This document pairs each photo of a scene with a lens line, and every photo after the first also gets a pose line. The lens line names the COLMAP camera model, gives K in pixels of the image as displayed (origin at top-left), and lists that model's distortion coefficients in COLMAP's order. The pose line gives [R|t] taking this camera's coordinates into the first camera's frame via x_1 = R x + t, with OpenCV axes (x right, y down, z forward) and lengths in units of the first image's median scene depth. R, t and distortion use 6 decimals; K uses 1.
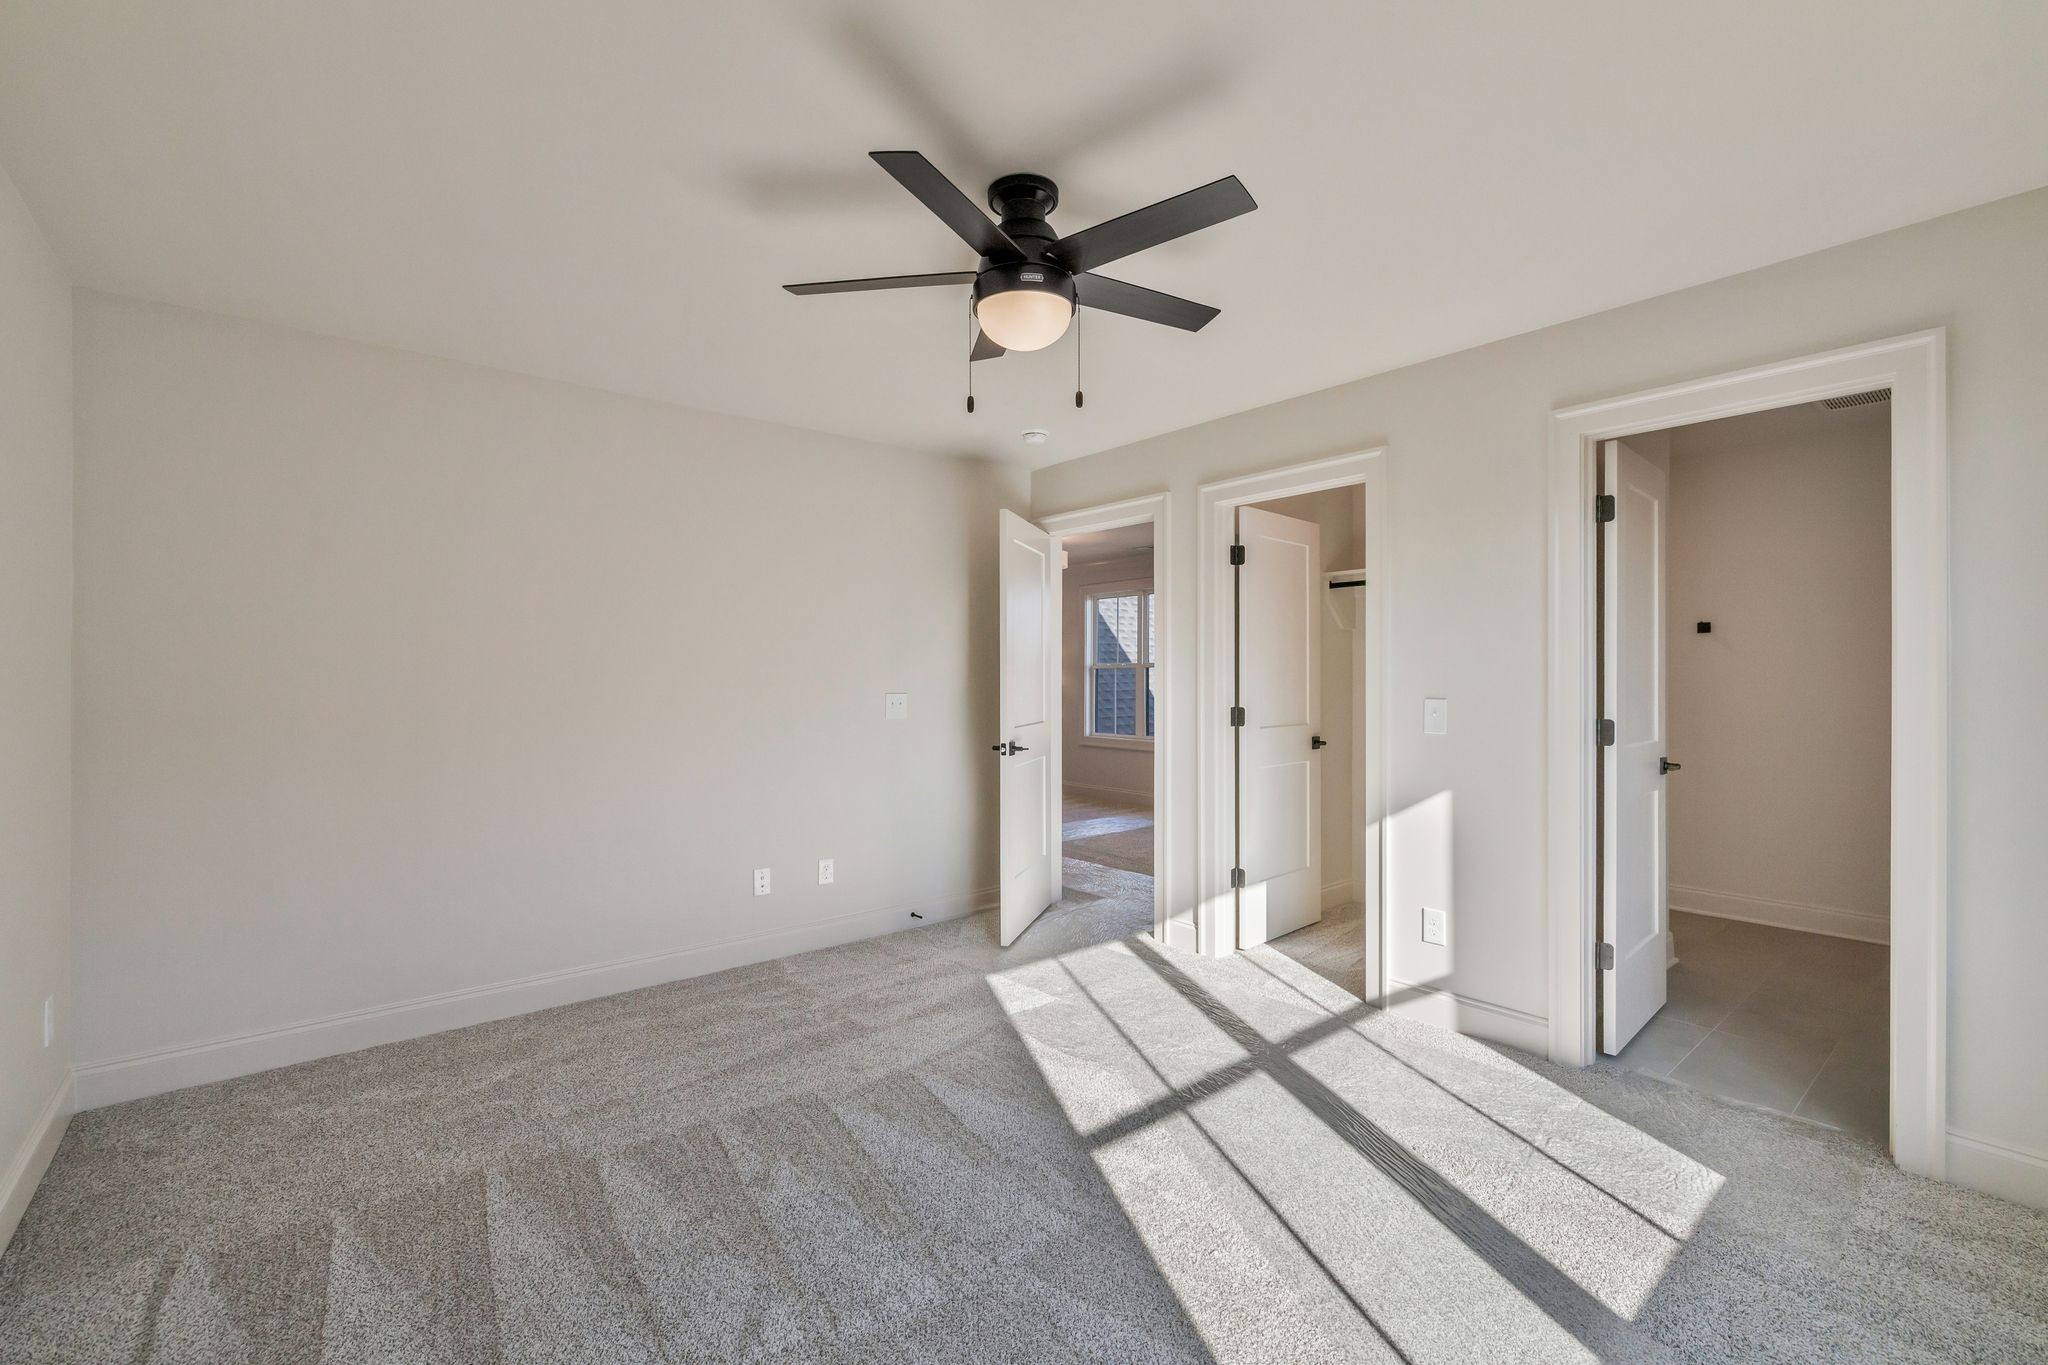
lens RADIAL K [[863.4, 0, 1027.1], [0, 863.4, 662.9], [0, 0, 1]] dist [0.002016, 0.000819]
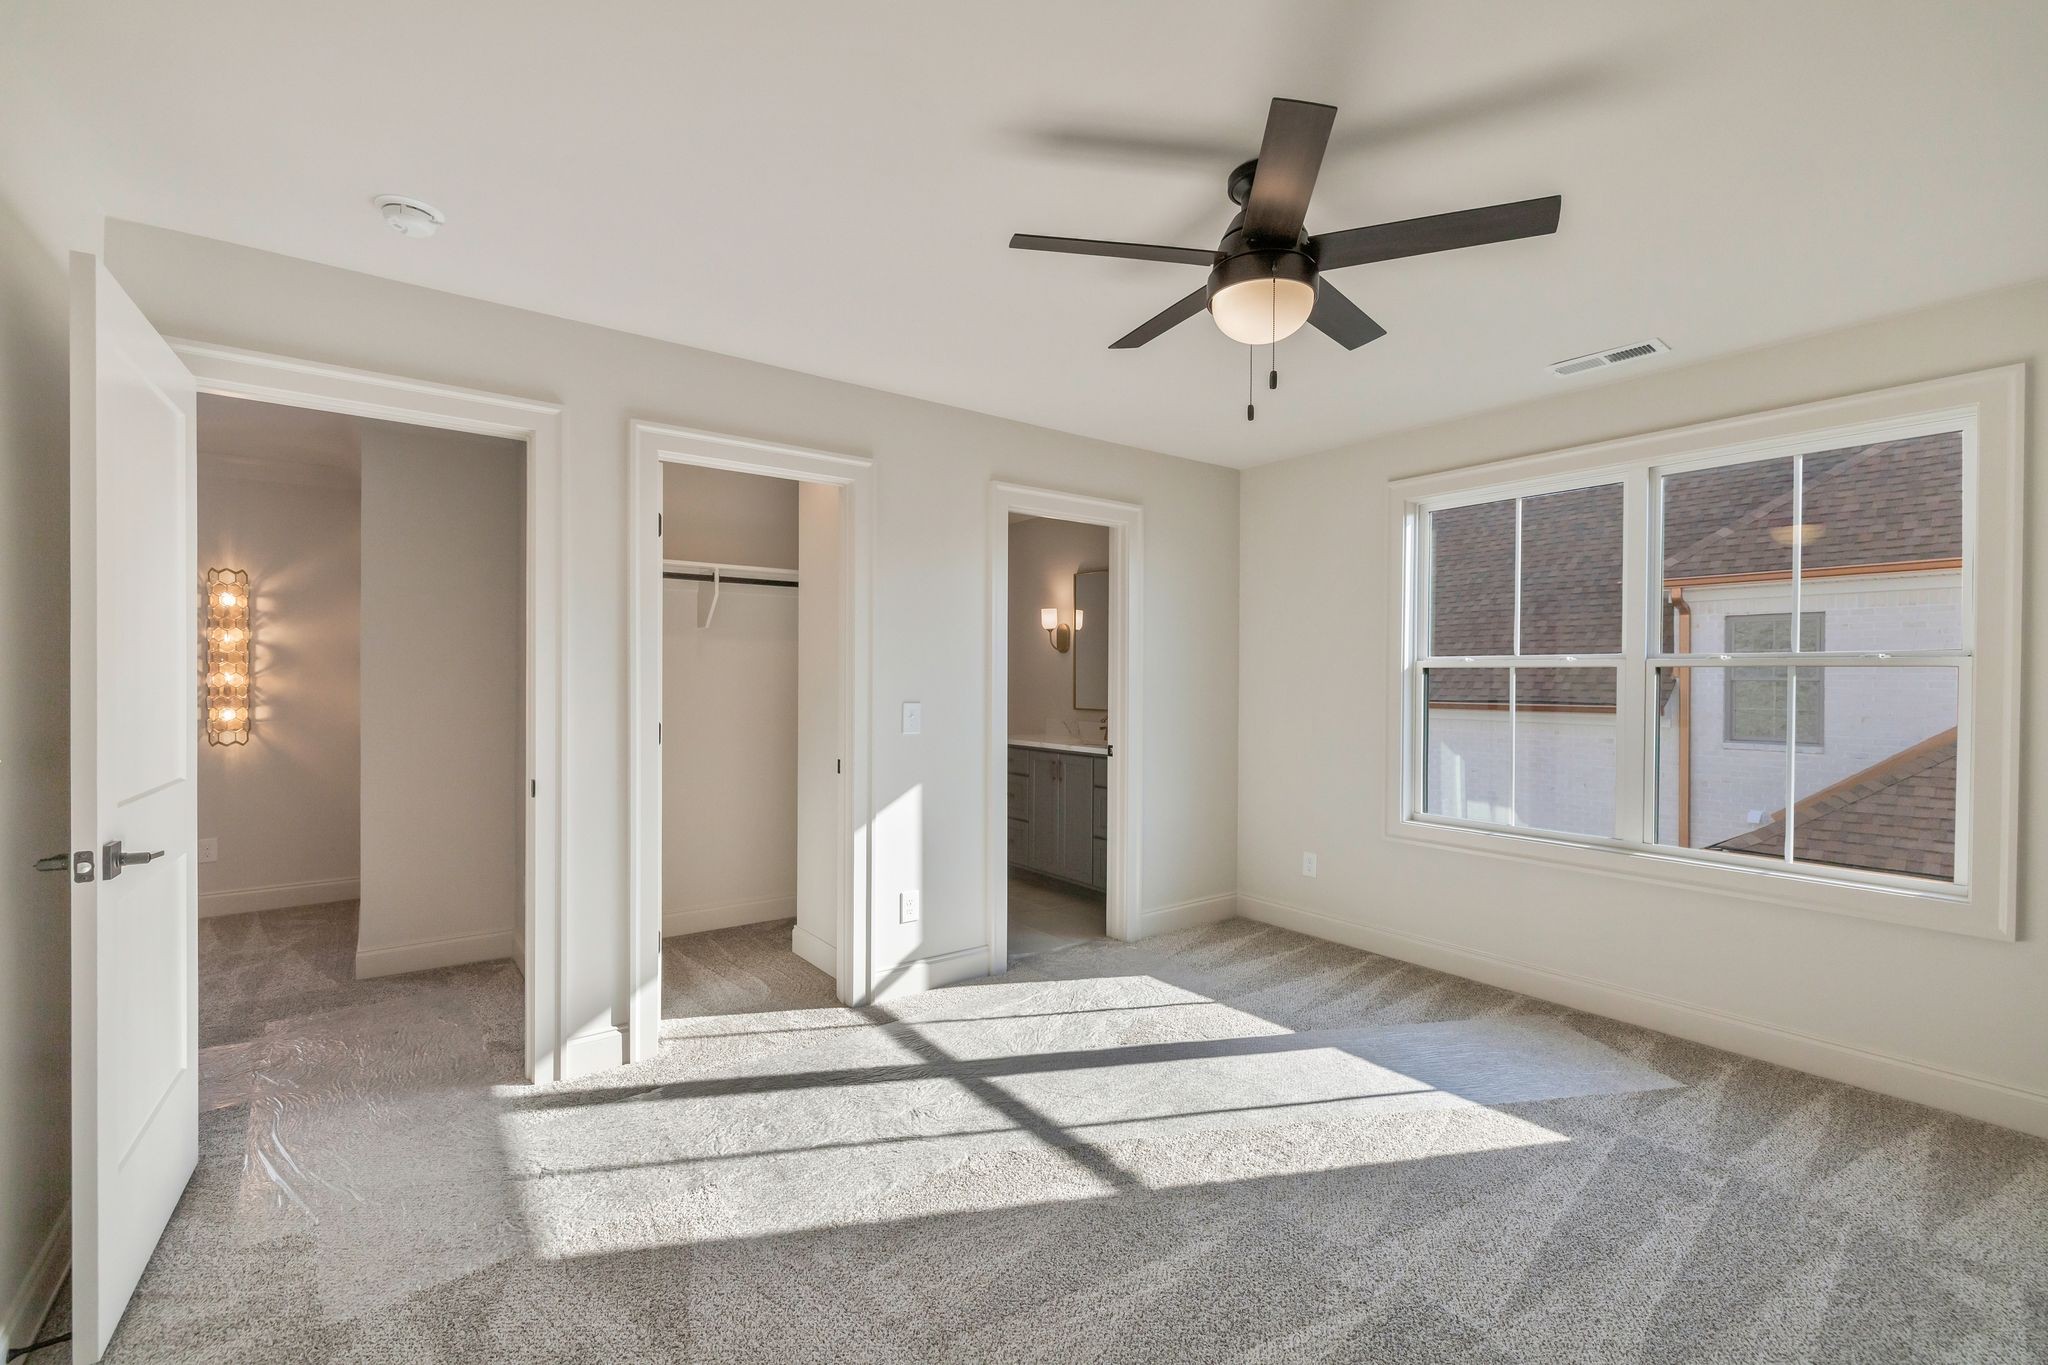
lens RADIAL K [[863.4, 0, 1027.0], [0, 863.4, 693.4], [0, 0, 1]] dist [0.002016, 0.000819]
pose [[0.084594, -0.023607, 0.996136, -0.605458], [-0.007762, 0.999673, 0.024350, 0.001731], [-0.996385, -0.009792, 0.084383, 0.742531]]
